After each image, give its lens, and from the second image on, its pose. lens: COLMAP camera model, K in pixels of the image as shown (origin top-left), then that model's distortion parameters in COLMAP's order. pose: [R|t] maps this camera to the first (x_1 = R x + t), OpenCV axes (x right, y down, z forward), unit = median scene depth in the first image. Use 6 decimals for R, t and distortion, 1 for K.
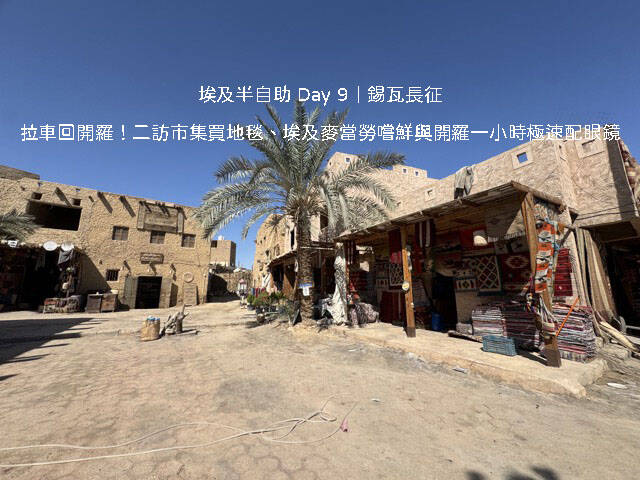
lens RADIAL K [[262.7, 0, 320.0], [0, 262.7, 240.0], [0, 0, 1]] dist [-0.000885, -0.000116]
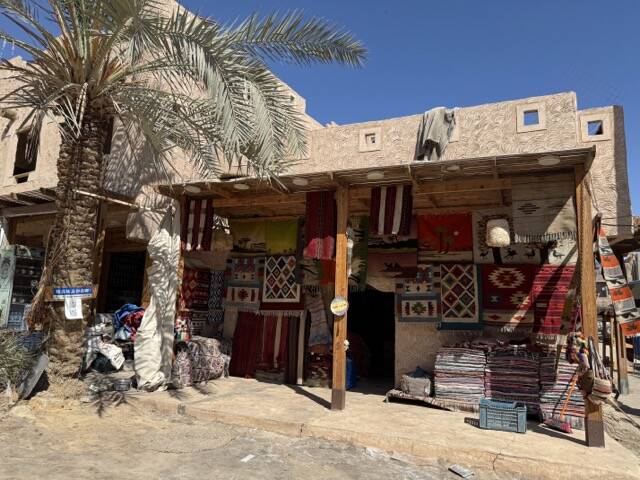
lens RADIAL K [[452.3, 0, 320.0], [0, 452.3, 240.0], [0, 0, 1]] dist [0.114658, -0.165857]
pose [[0.782394, 0.127404, 0.609613, -0.240599], [-0.157298, 0.987541, -0.004507, 0.057748], [-0.602592, -0.092364, 0.792687, 0.341110]]
